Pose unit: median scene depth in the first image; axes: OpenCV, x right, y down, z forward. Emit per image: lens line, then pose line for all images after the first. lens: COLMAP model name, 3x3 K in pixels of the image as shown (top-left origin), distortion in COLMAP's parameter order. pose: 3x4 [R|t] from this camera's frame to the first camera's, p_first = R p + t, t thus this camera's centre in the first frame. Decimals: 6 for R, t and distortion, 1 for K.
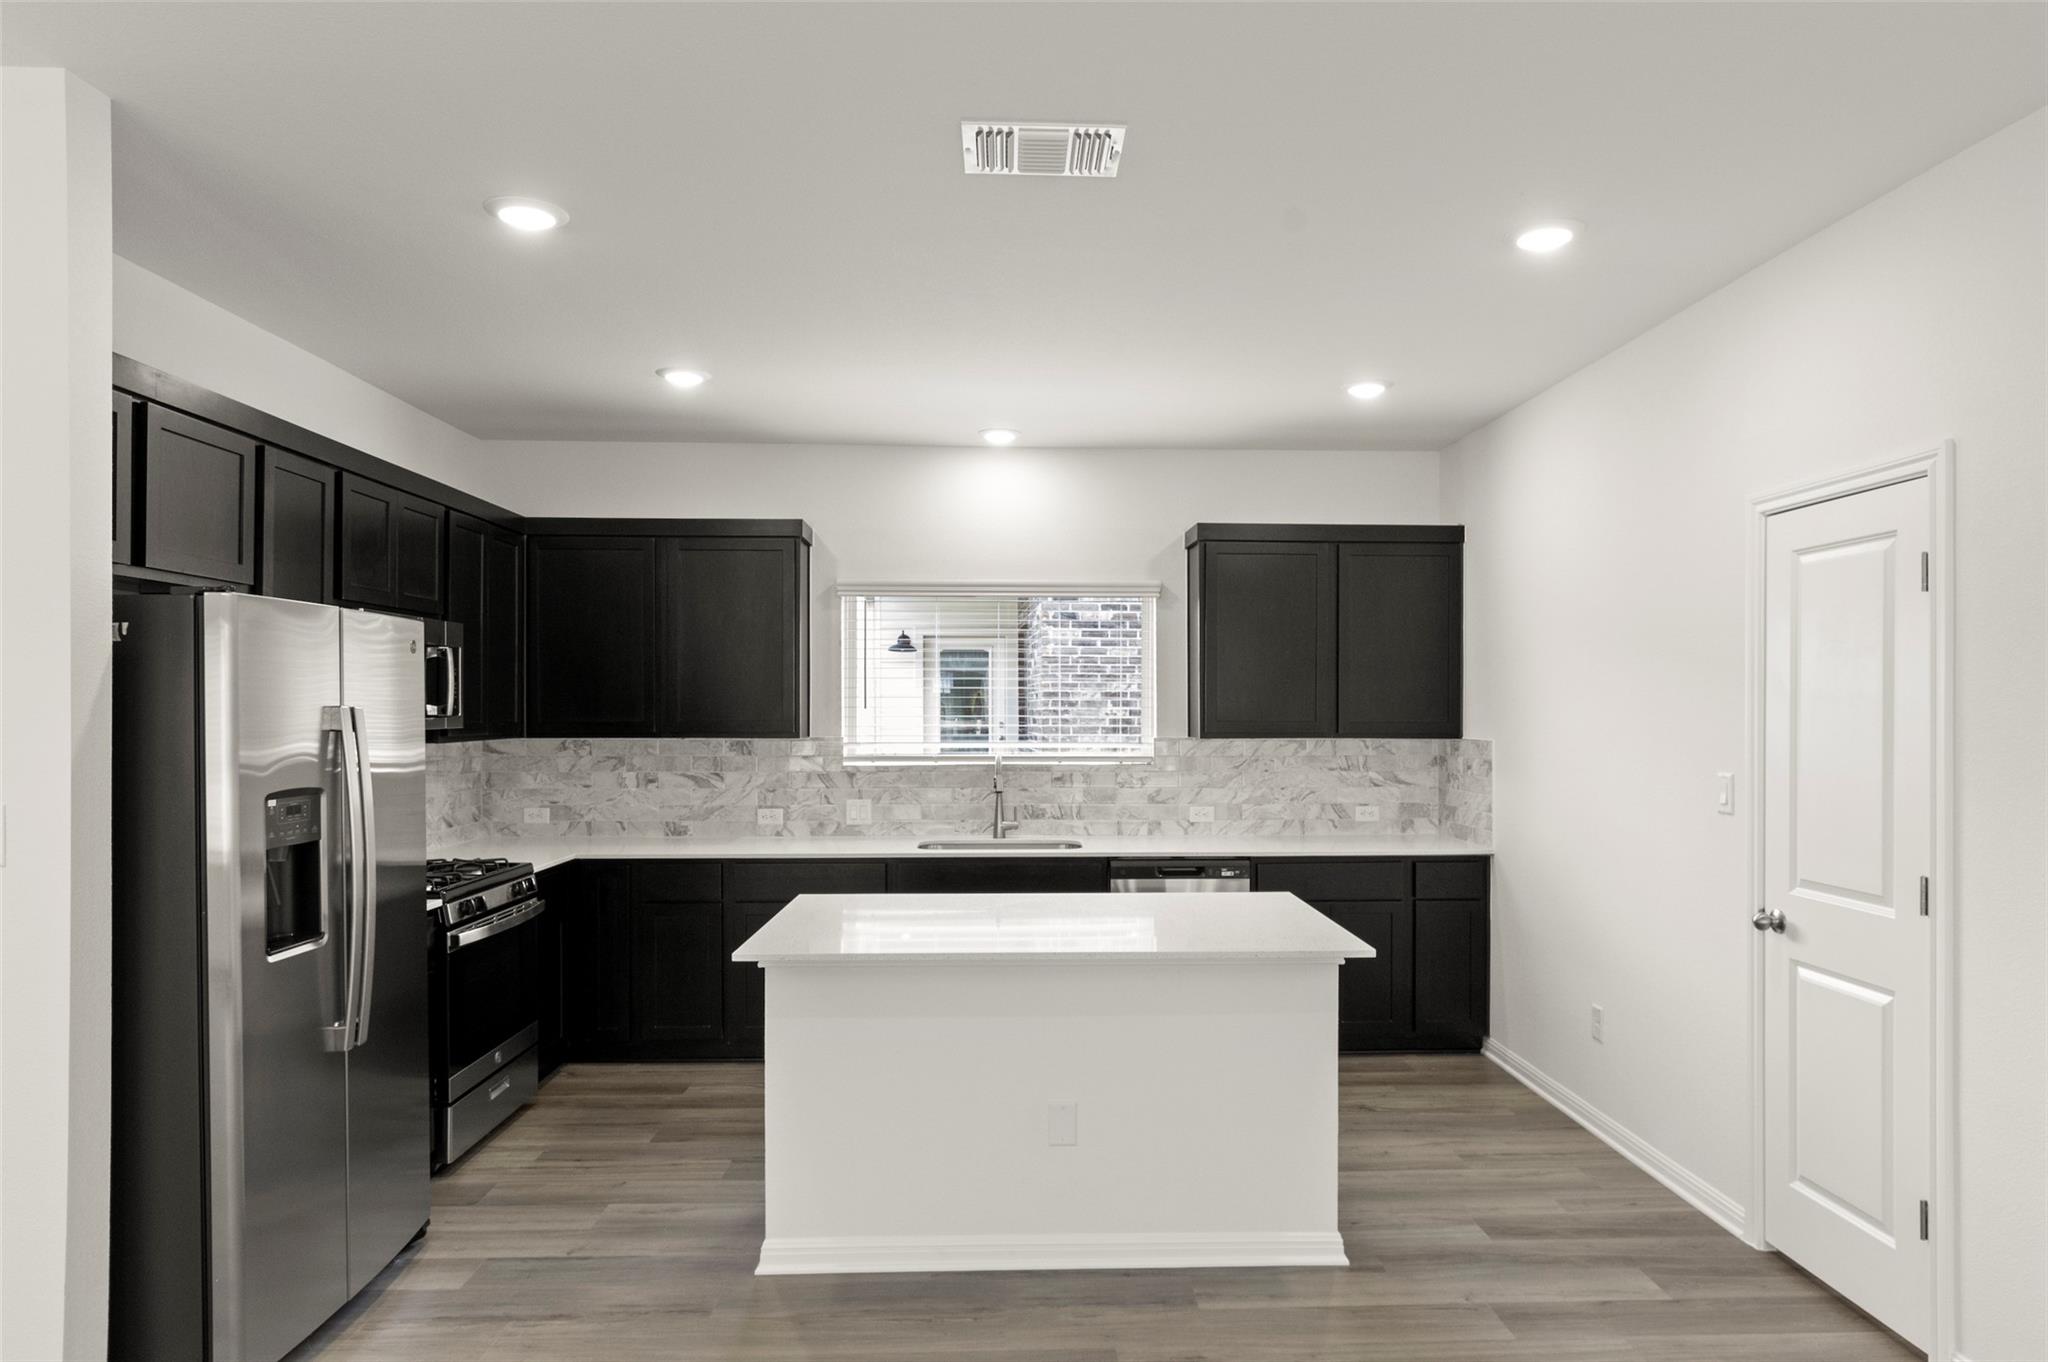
lens RADIAL K [[1243.2, 0, 1023.8], [0, 1243.2, 706.4], [0, 0, 1]] dist [-0.001286, -0.000328]
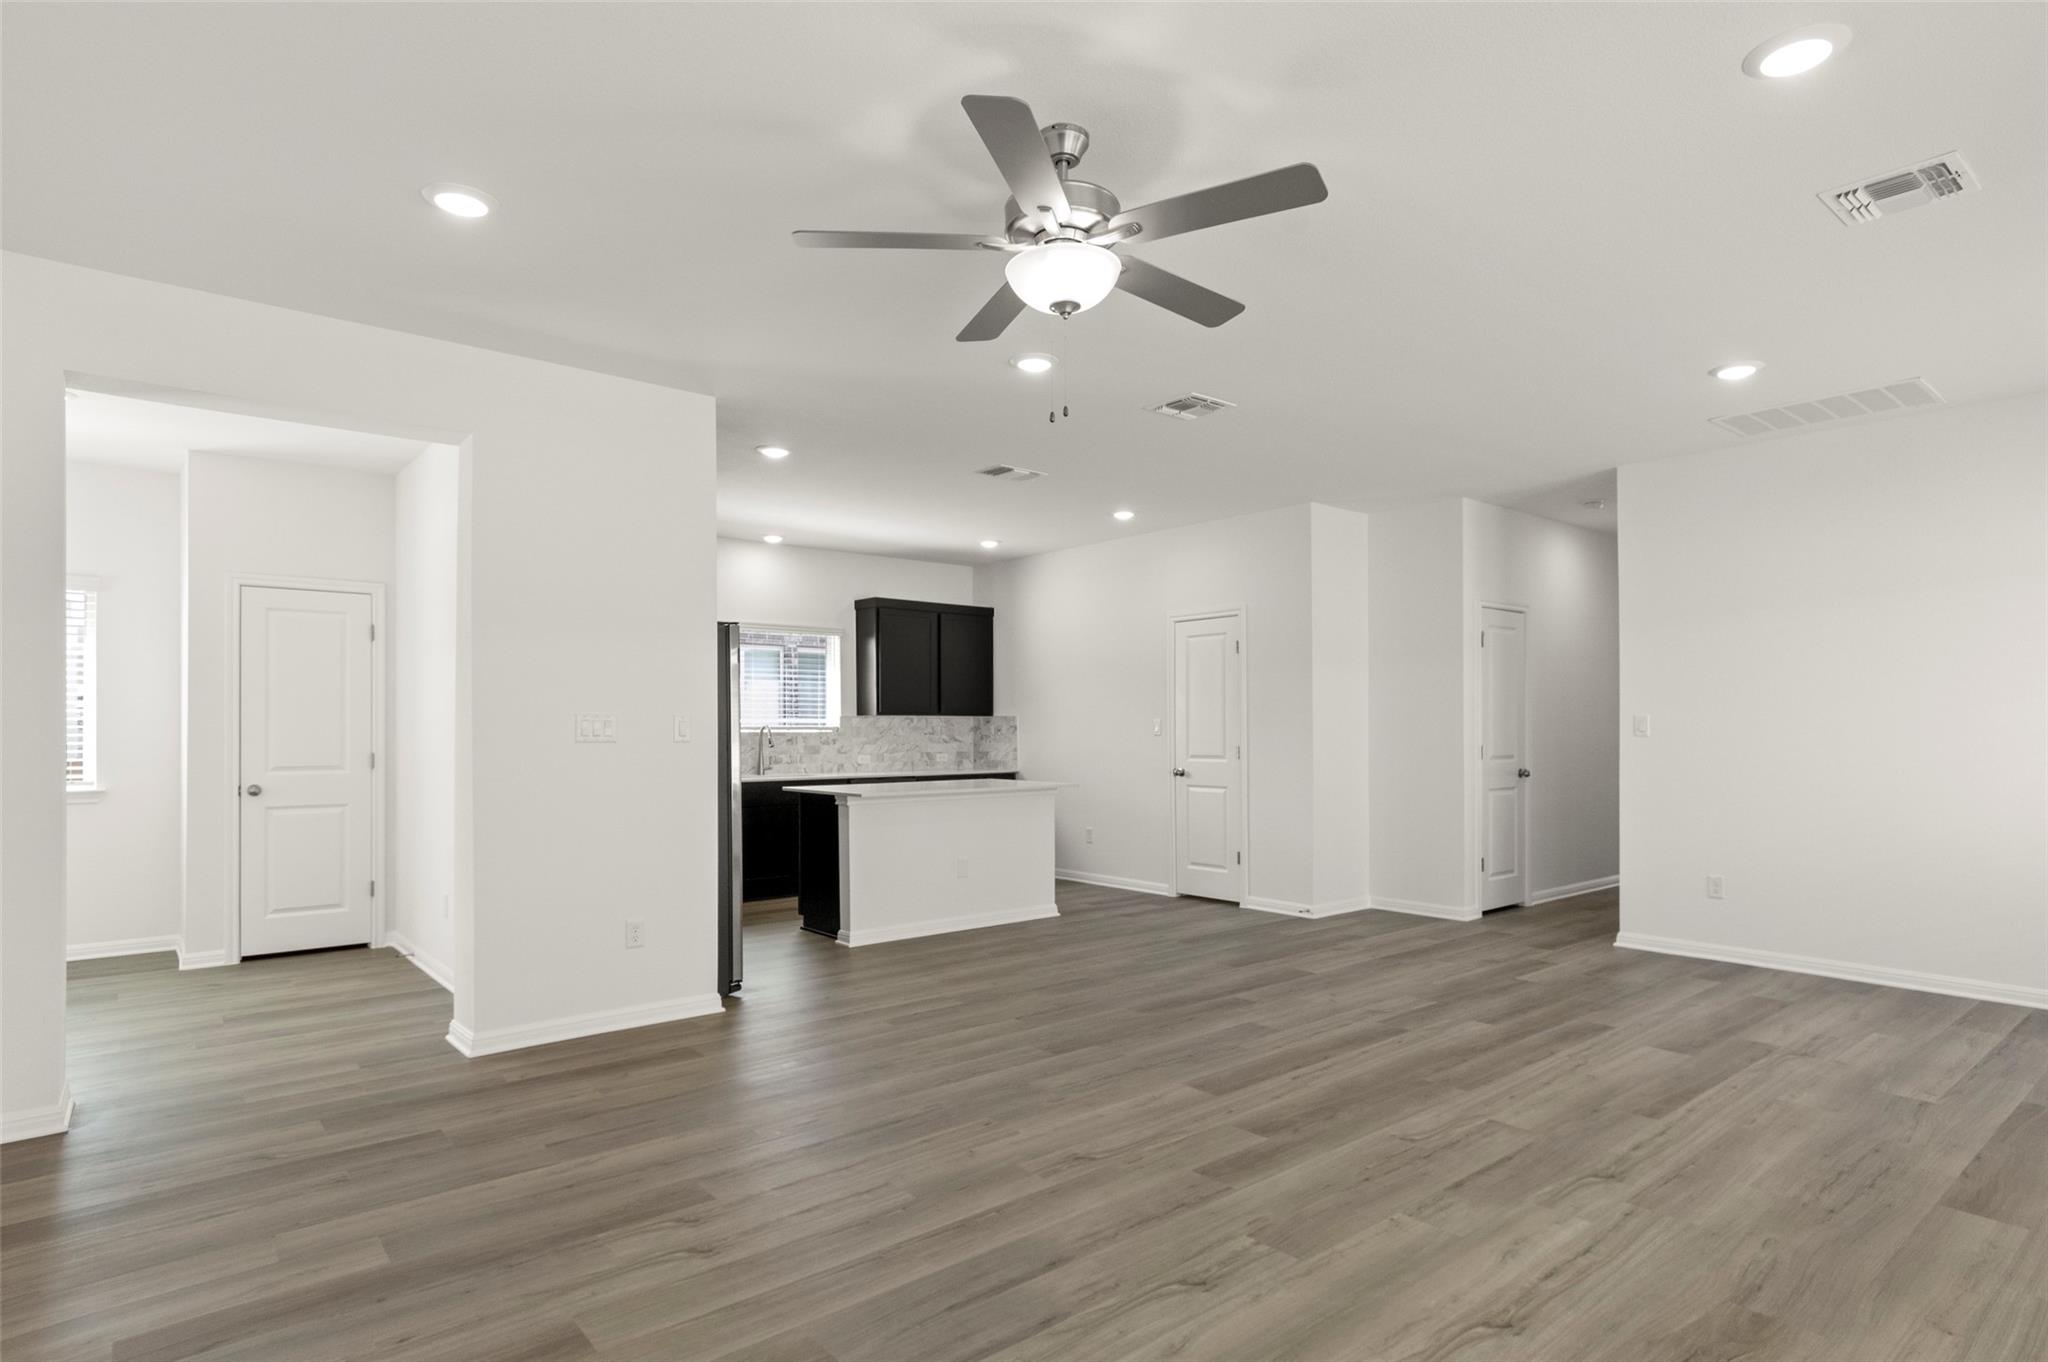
lens RADIAL K [[1132.2, 0, 1038.6], [0, 1132.2, 727.6], [0, 0, 1]] dist [-0.003263, -0.000816]
pose [[0.781719, -0.001740, 0.623628, -0.710894], [0.003280, 0.999994, -0.001321, 0.046800], [-0.623622, 0.003078, 0.781720, -0.445009]]
